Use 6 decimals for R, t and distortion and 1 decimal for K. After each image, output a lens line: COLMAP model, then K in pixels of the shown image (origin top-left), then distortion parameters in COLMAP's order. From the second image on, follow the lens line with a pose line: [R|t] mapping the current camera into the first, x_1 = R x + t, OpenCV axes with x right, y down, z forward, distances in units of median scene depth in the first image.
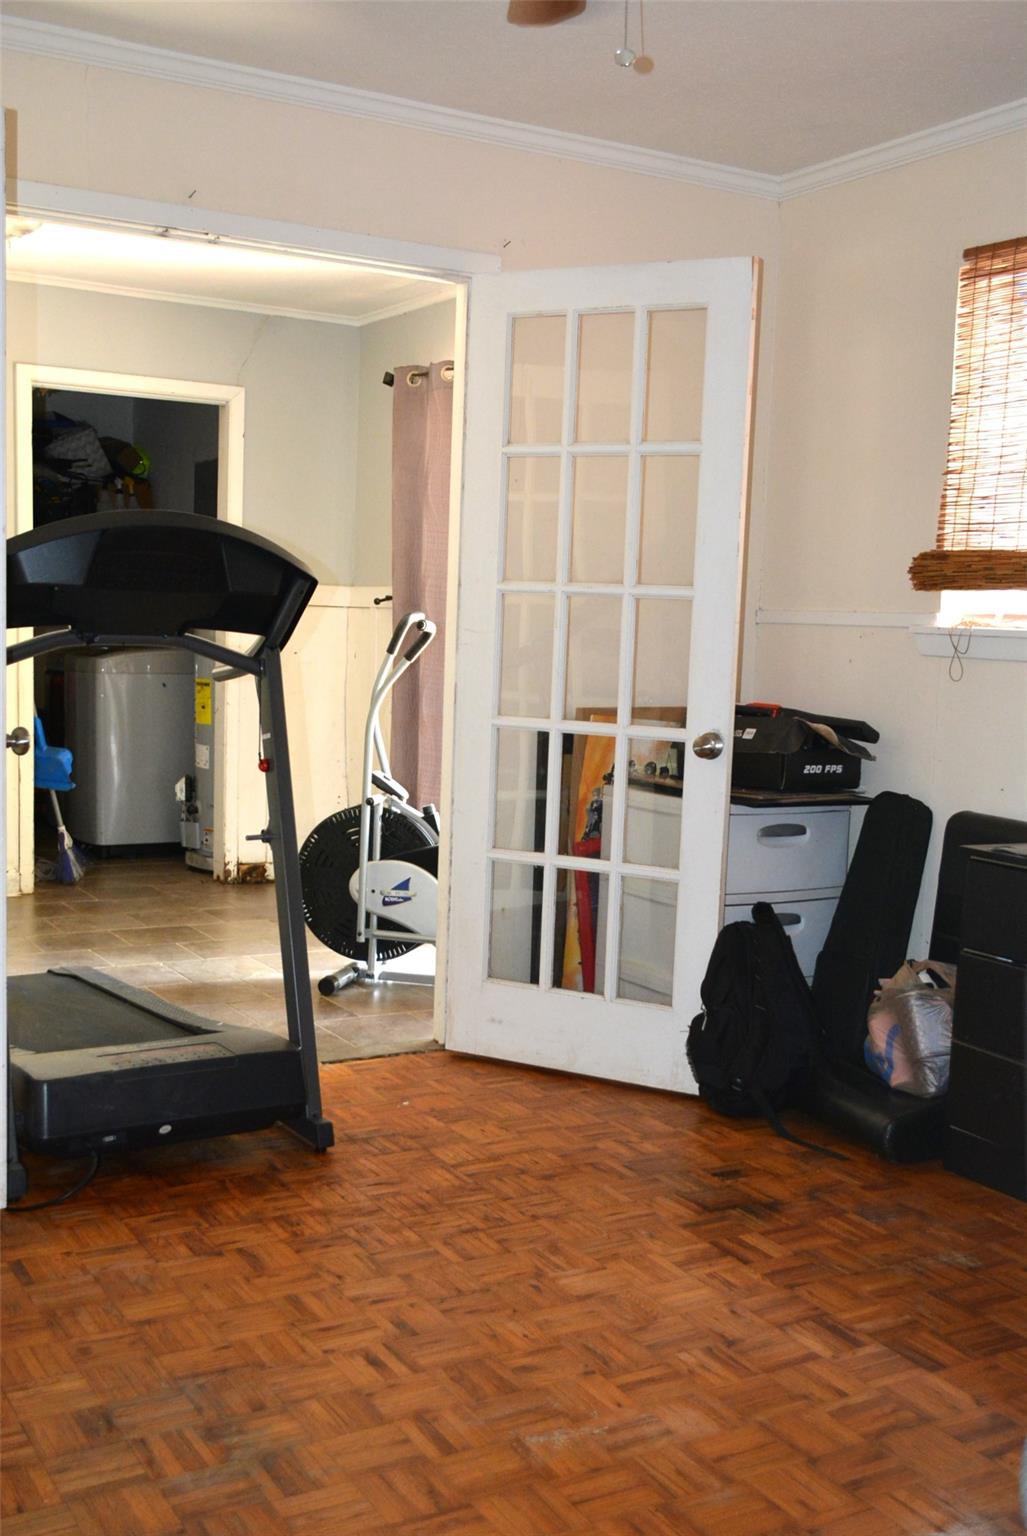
lens RADIAL K [[1644.0, 0, 513.5], [0, 1644.0, 768.0], [0, 0, 1]] dist [-0.008986, -0.027213]
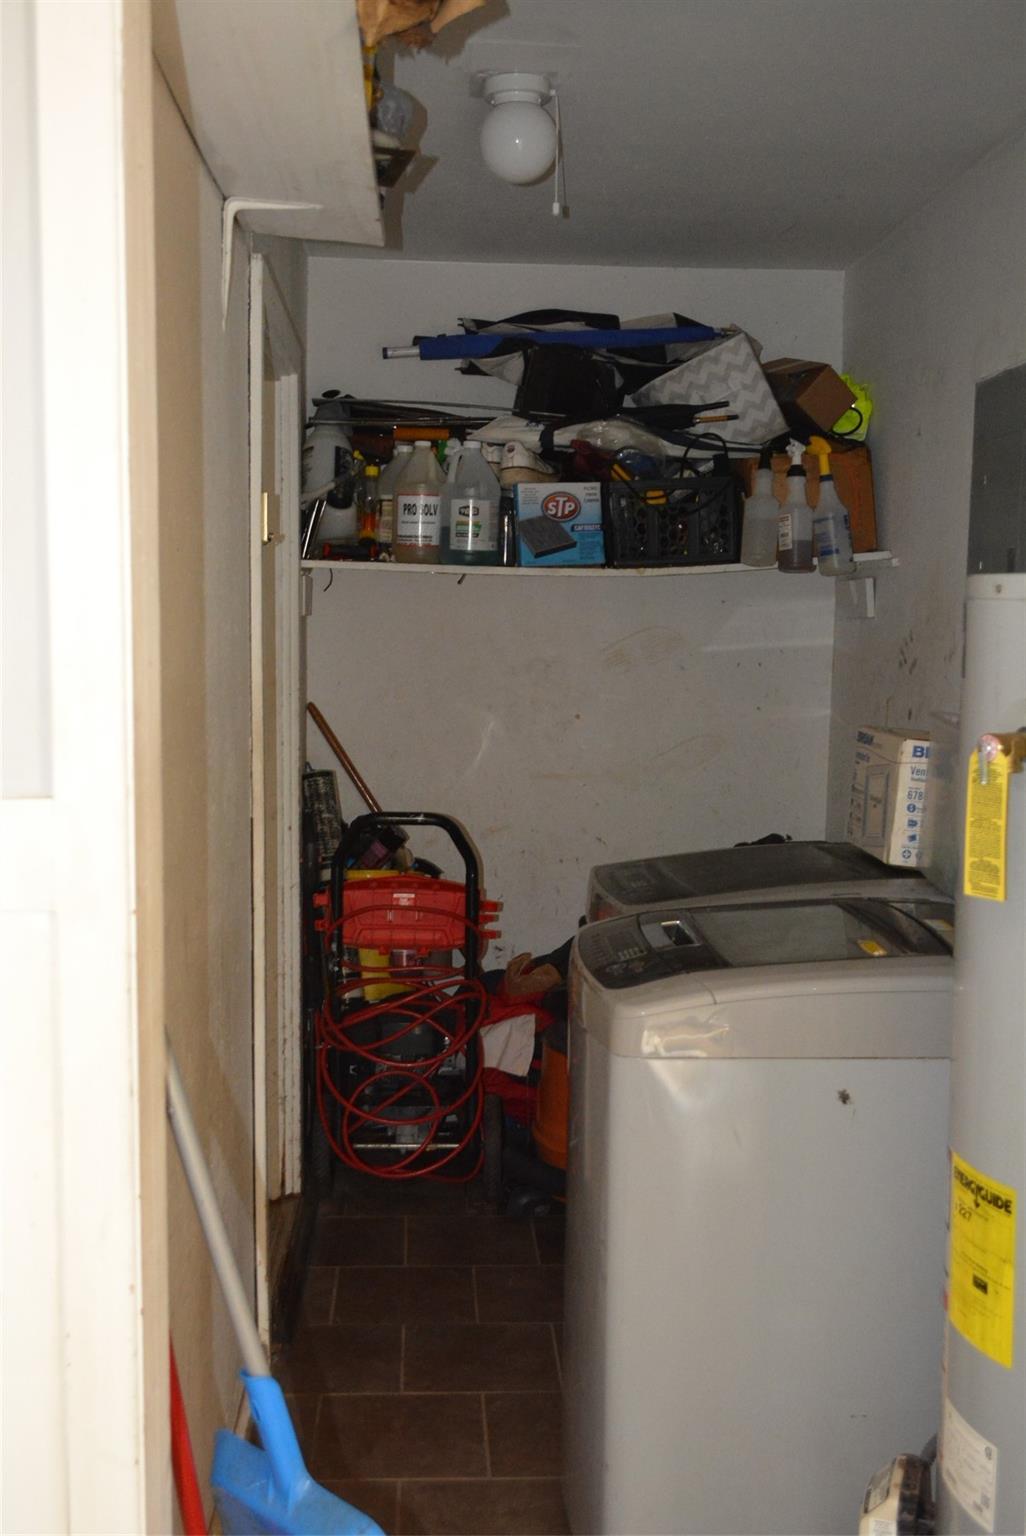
lens RADIAL K [[1581.9, 0, 511.9], [0, 1581.9, 791.5], [0, 0, 1]] dist [-0.005450, -0.037053]
pose [[0.891312, 0.032874, -0.452197, -0.295139], [-0.030546, 0.999456, 0.012451, -0.222055], [0.452361, 0.002715, 0.891831, 1.521284]]
